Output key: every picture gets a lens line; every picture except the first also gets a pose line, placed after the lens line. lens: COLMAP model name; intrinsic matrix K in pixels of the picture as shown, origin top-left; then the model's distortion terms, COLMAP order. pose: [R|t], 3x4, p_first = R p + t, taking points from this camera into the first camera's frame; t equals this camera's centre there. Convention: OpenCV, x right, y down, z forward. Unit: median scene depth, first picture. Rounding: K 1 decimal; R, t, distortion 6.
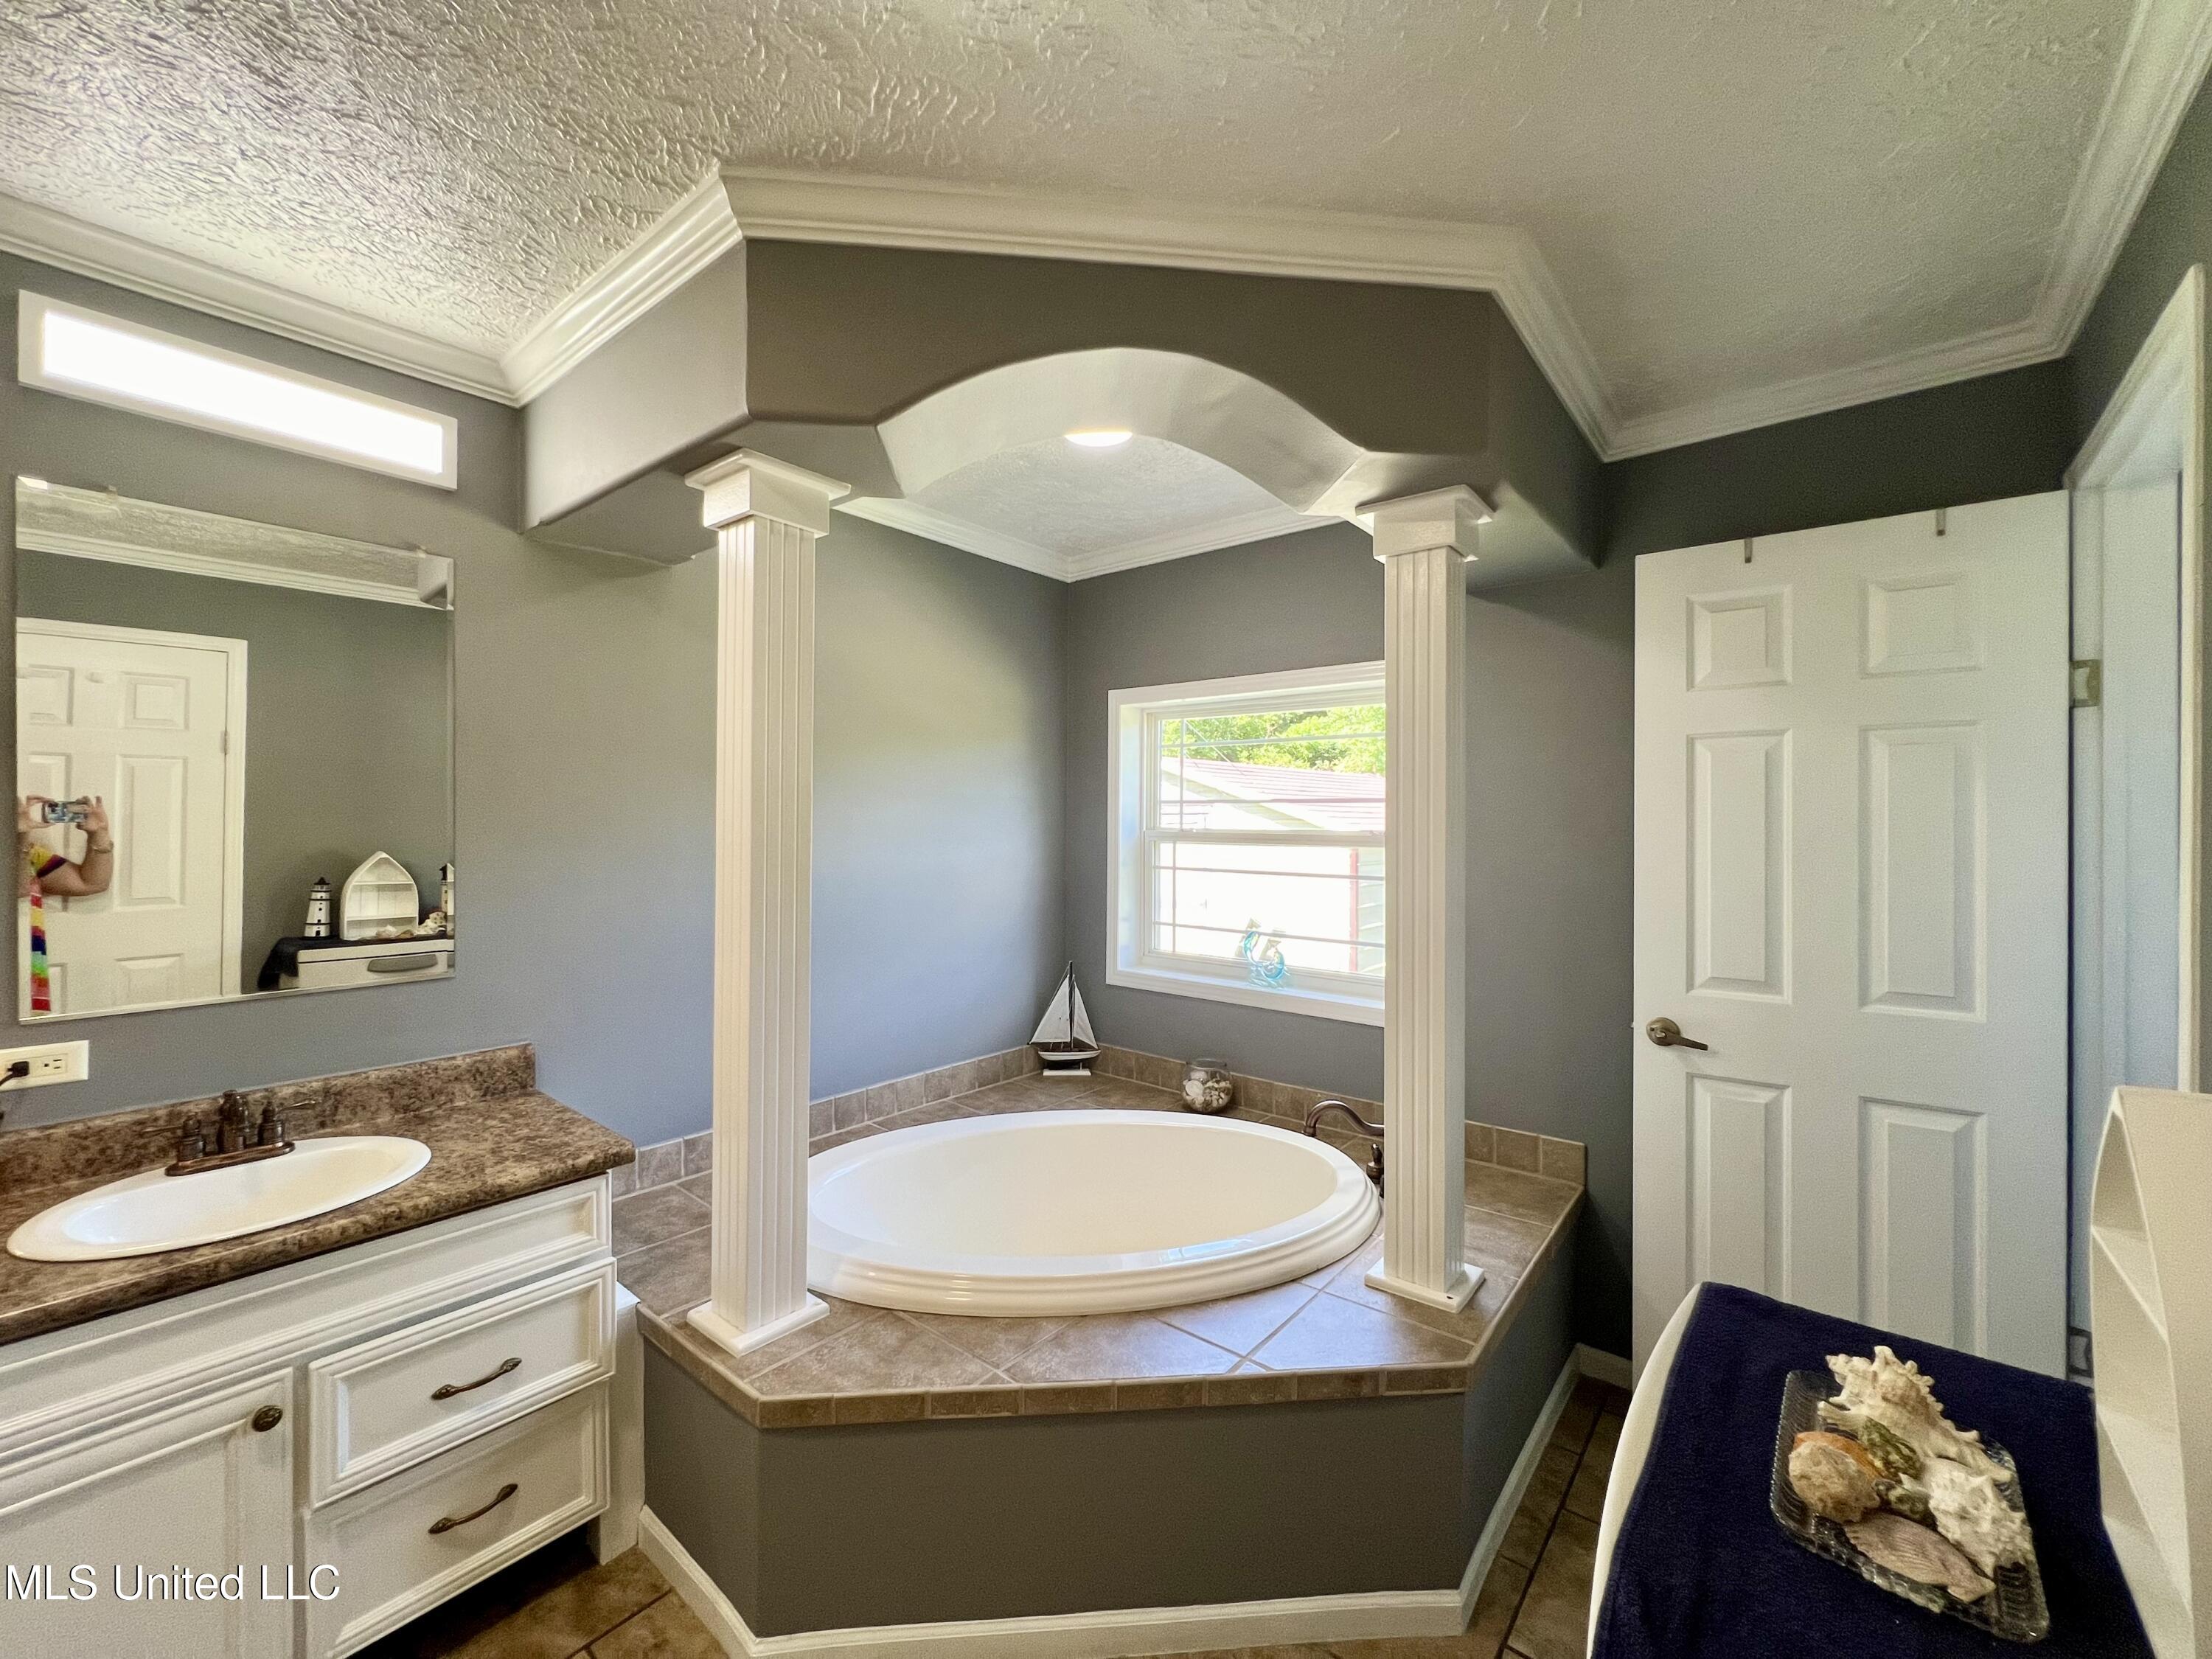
lens RADIAL K [[899.1, 0, 1104.2], [0, 899.1, 819.4], [0, 0, 1]] dist [-0.002529, -0.000057]
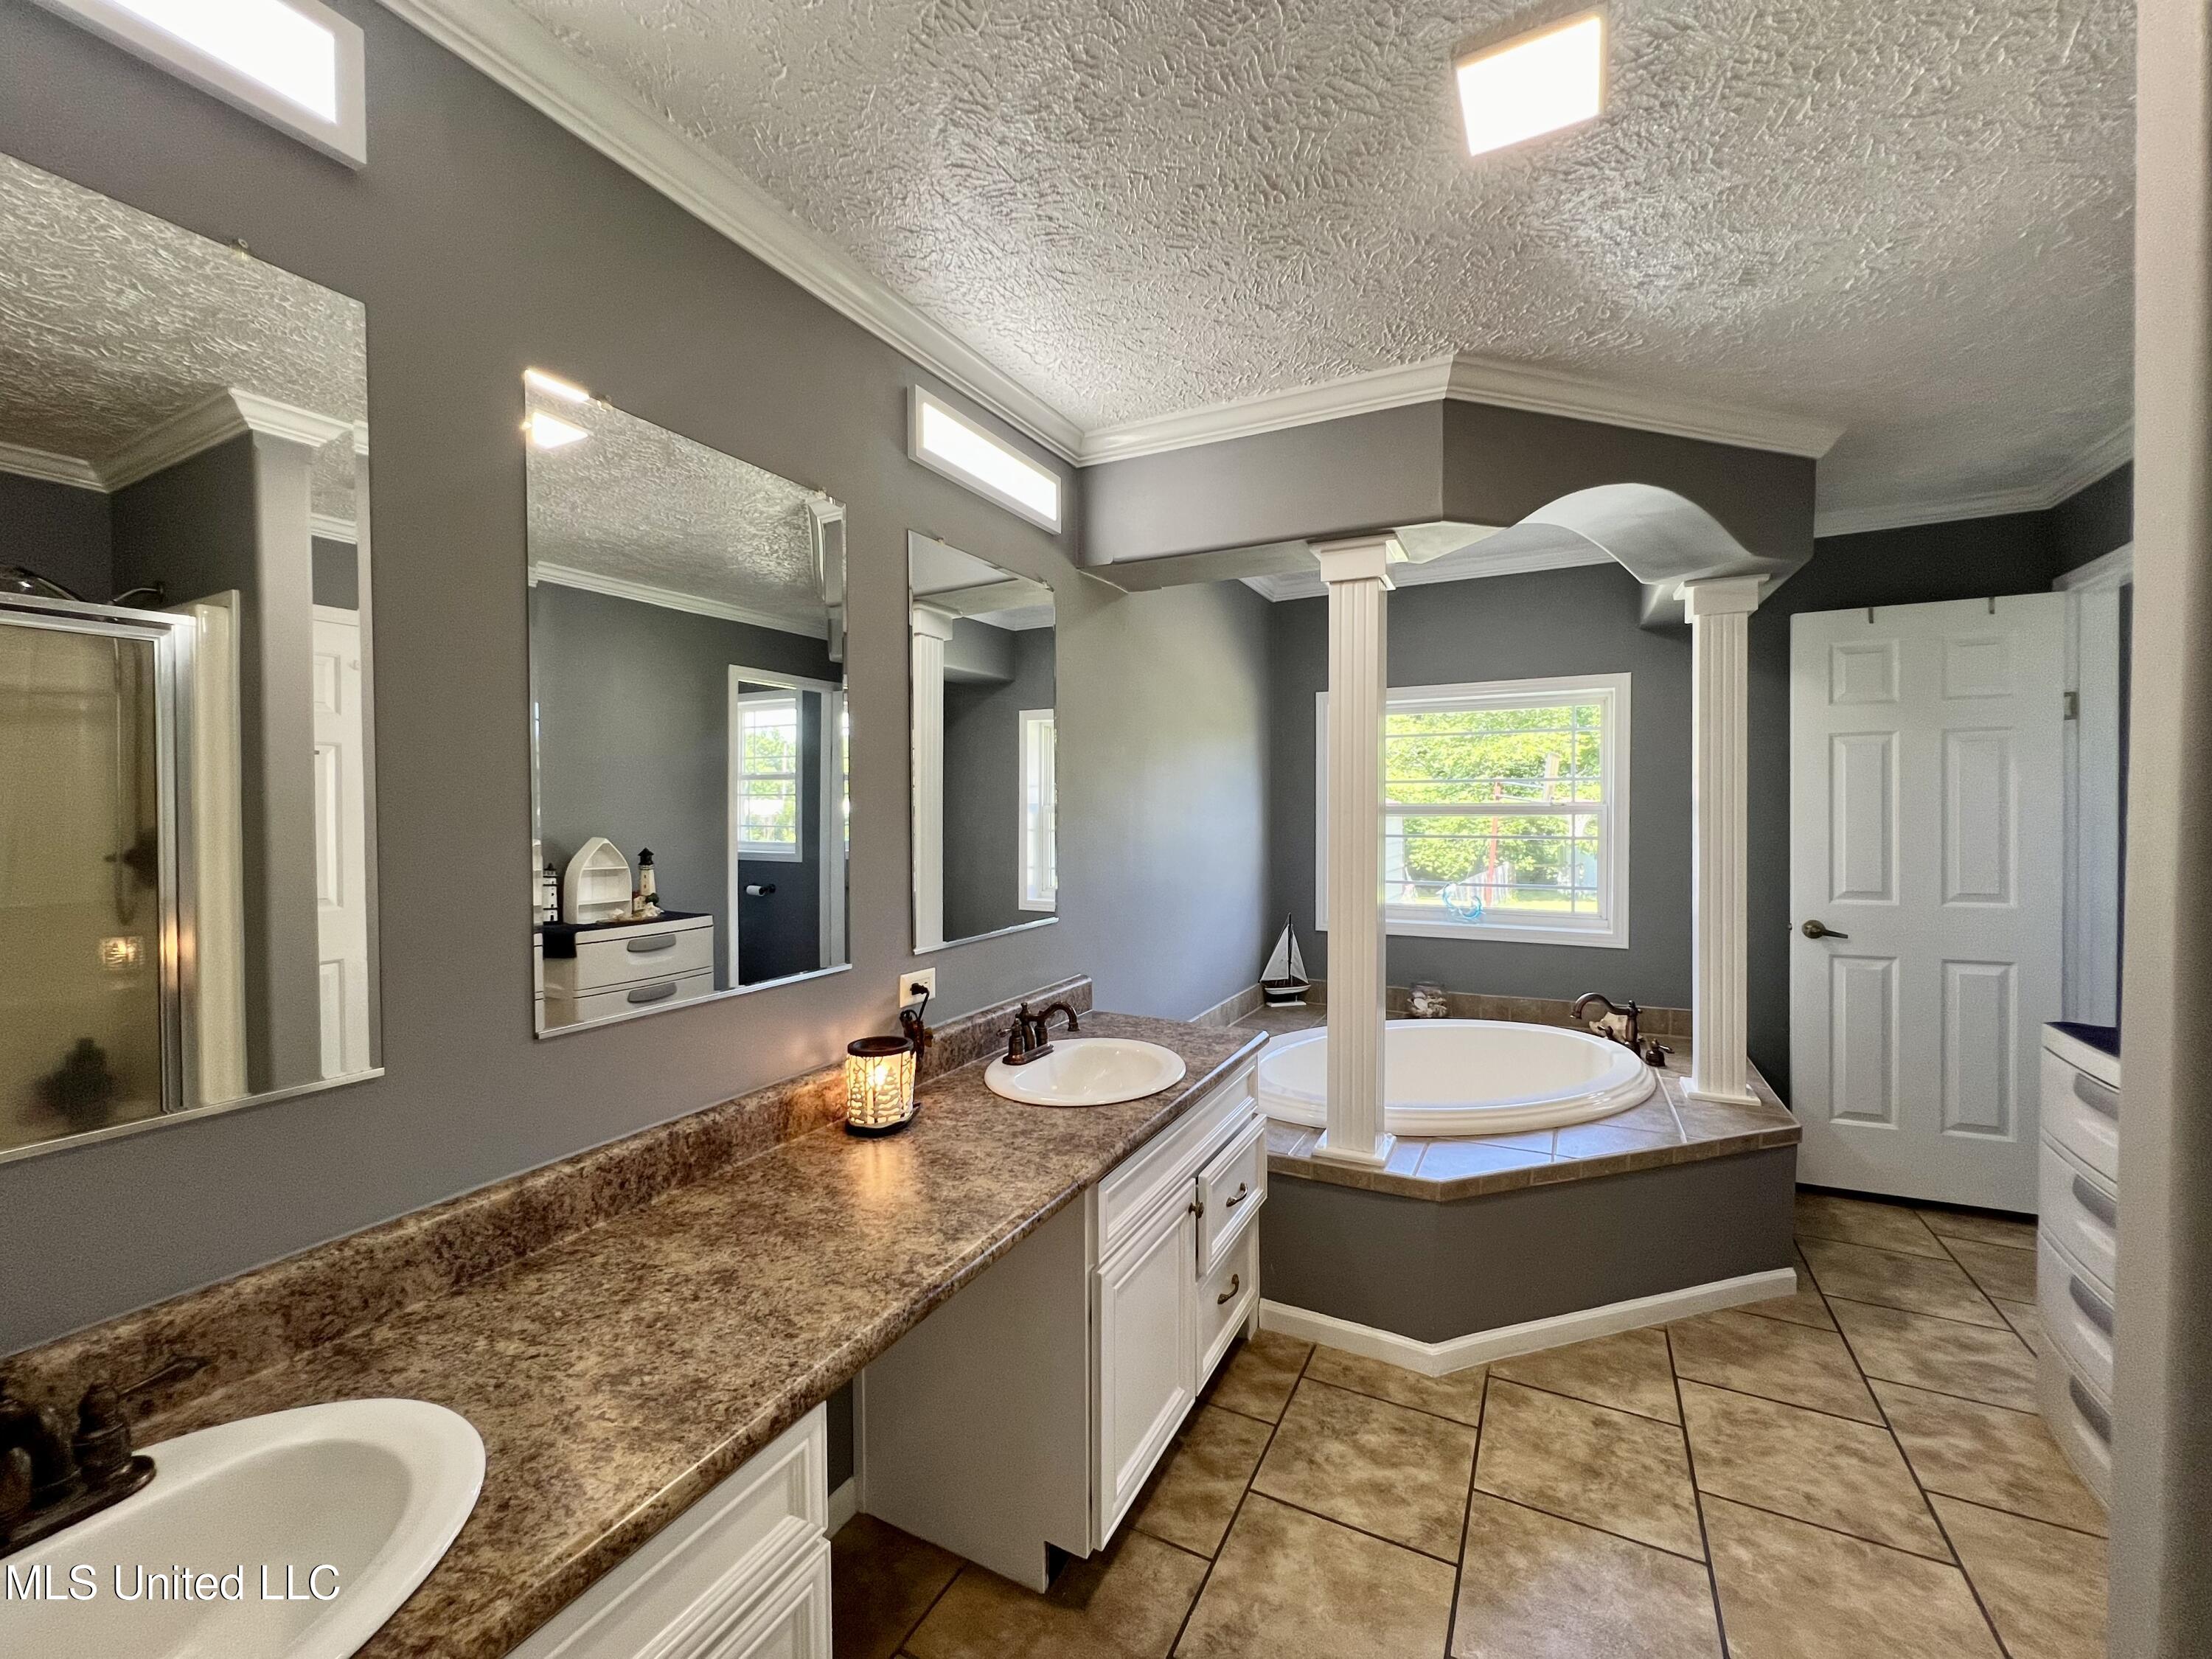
lens RADIAL K [[899.1, 0, 1103.0], [0, 899.1, 820.1], [0, 0, 1]] dist [-0.002529, -0.000057]
pose [[0.977358, -0.014310, 0.211108, -0.918396], [0.011535, 0.999830, 0.014372, 0.016977], [-0.211278, -0.011612, 0.977357, -0.241314]]
